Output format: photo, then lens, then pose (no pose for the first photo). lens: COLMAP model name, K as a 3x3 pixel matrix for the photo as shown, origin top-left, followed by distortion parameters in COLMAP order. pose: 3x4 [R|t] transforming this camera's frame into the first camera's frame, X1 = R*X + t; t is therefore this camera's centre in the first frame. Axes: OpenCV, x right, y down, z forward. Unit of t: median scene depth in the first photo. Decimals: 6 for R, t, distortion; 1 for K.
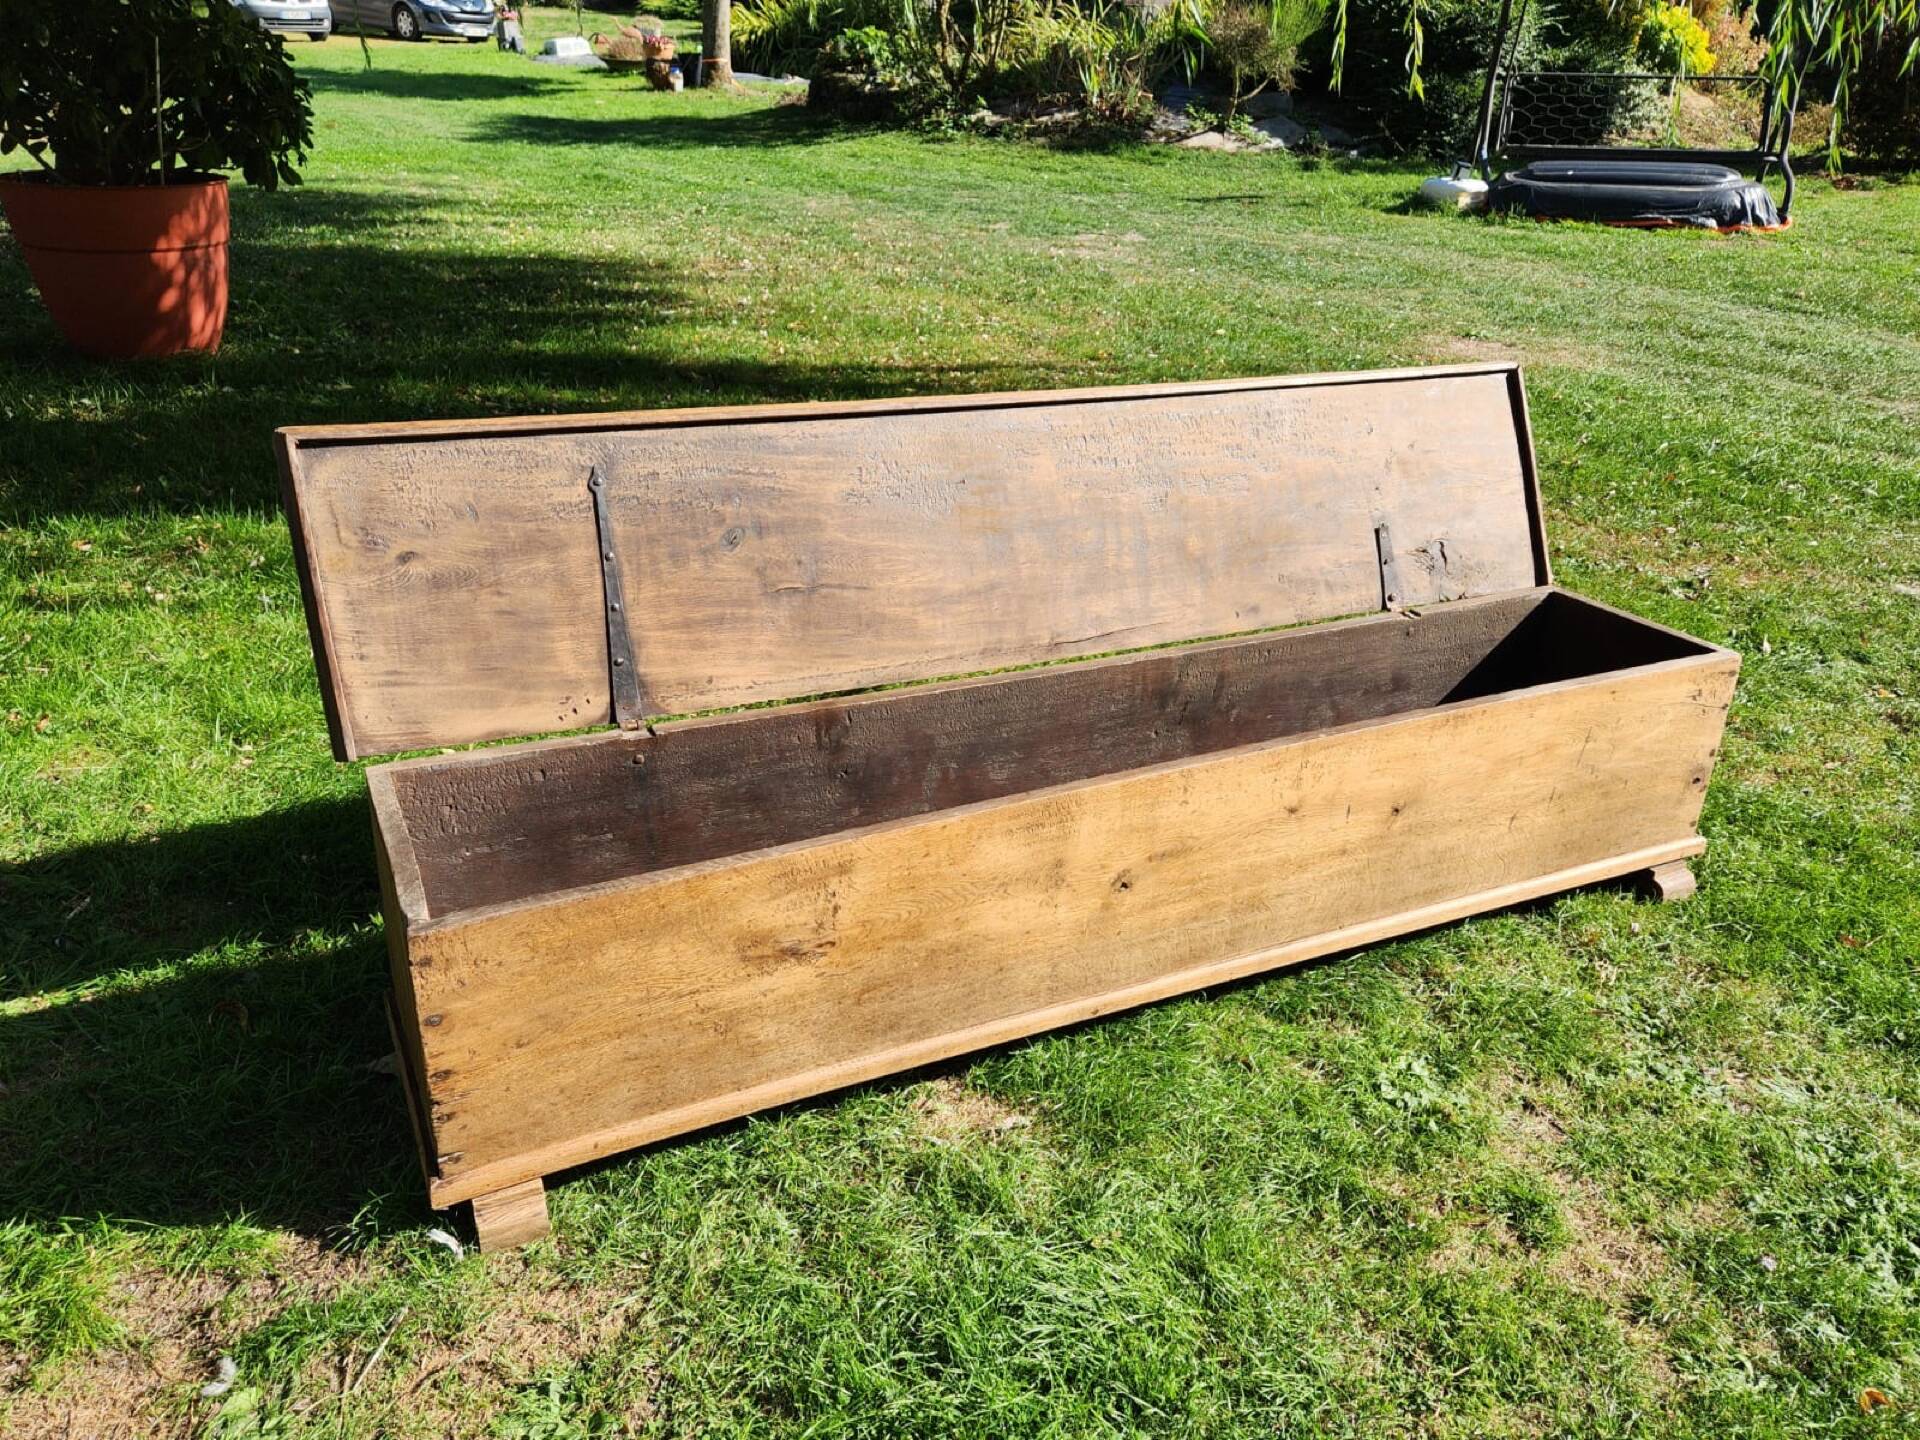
lens RADIAL K [[1483.3, 0, 963.1], [0, 1483.3, 759.4], [0, 0, 1]] dist [0.037778, -0.009623]
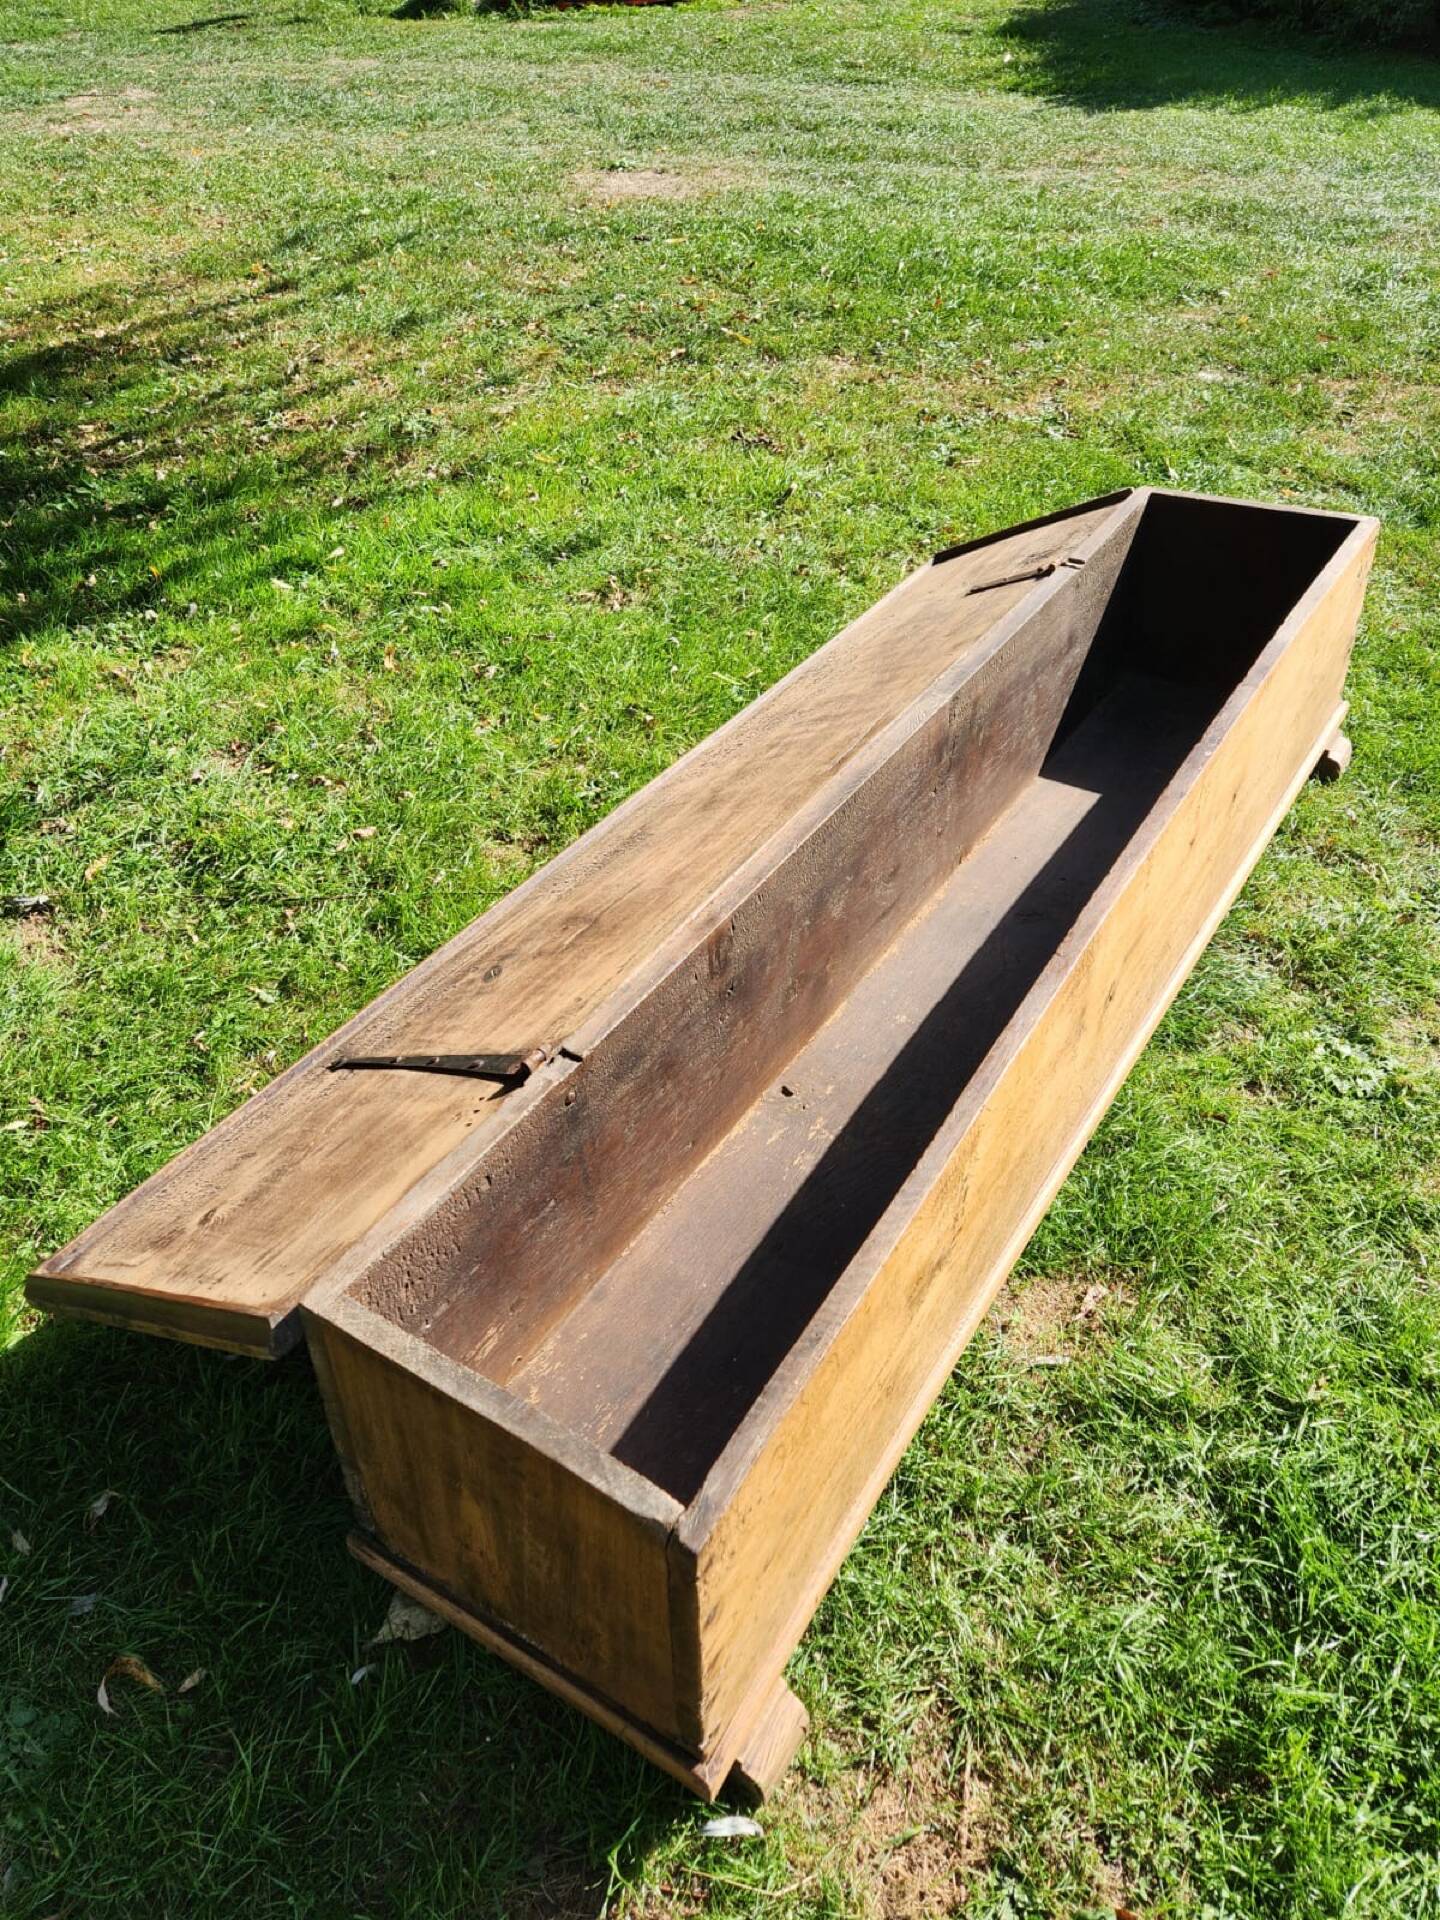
lens RADIAL K [[1483.3, 0, 720.0], [0, 1483.3, 960.0], [0, 0, 1]] dist [0.037778, -0.009623]
pose [[0.854911, -0.380281, 0.352864, -0.070746], [0.297535, 0.916621, 0.266980, -0.044053], [-0.424970, -0.123255, 0.896777, 0.058745]]
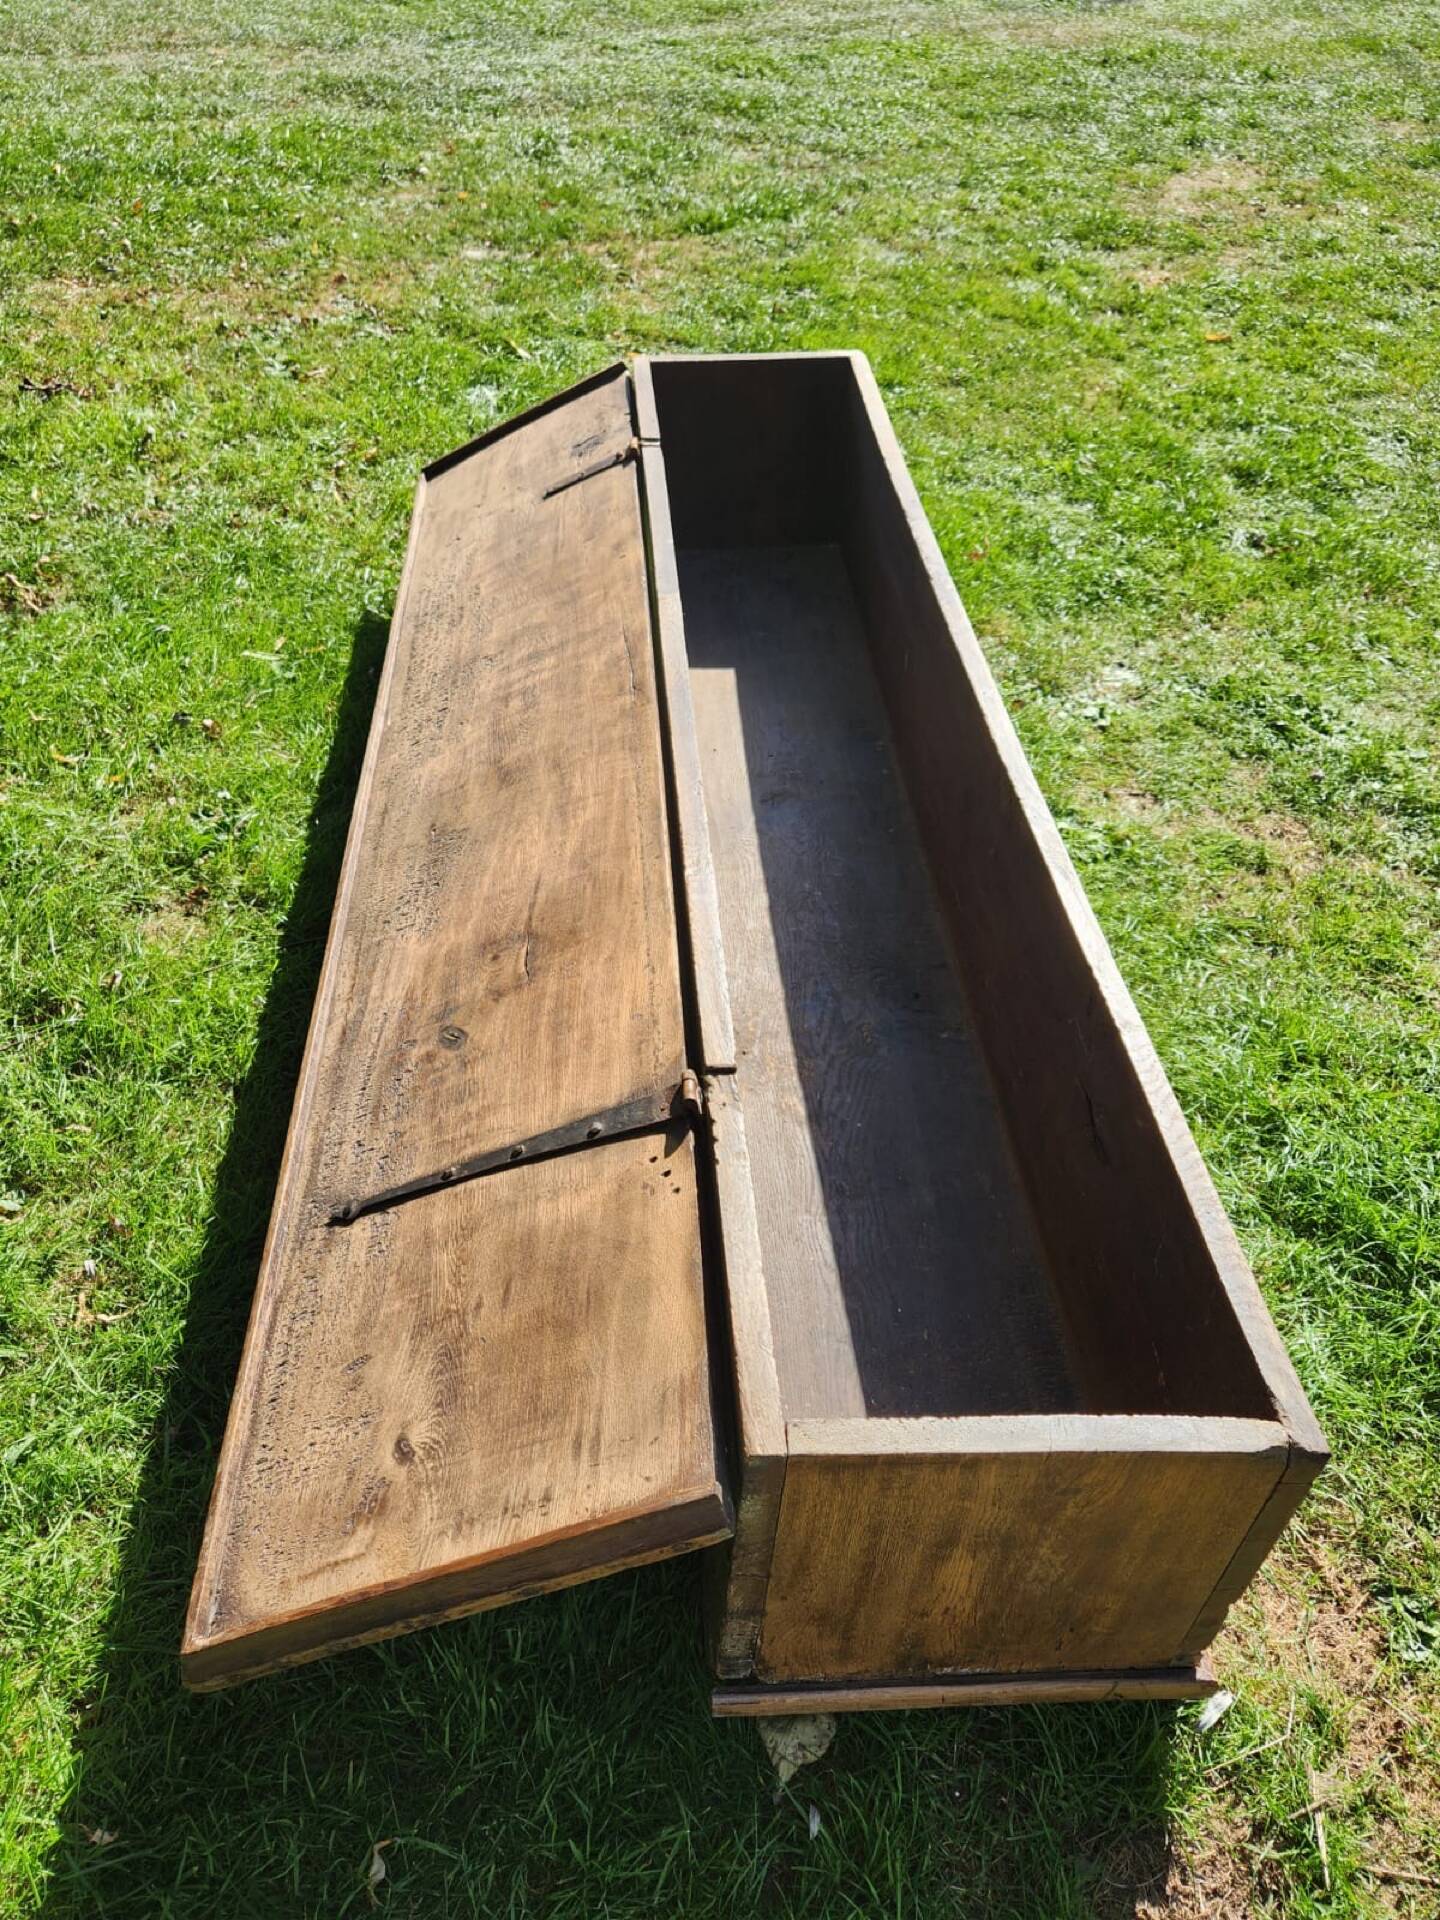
lens RADIAL K [[1483.3, 0, 720.0], [0, 1483.3, 960.0], [0, 0, 1]] dist [0.037778, -0.009623]
pose [[0.384653, -0.640134, 0.665034, -0.109898], [0.396784, 0.765172, 0.507025, -0.069984], [-0.833429, 0.068846, 0.548321, 0.119155]]
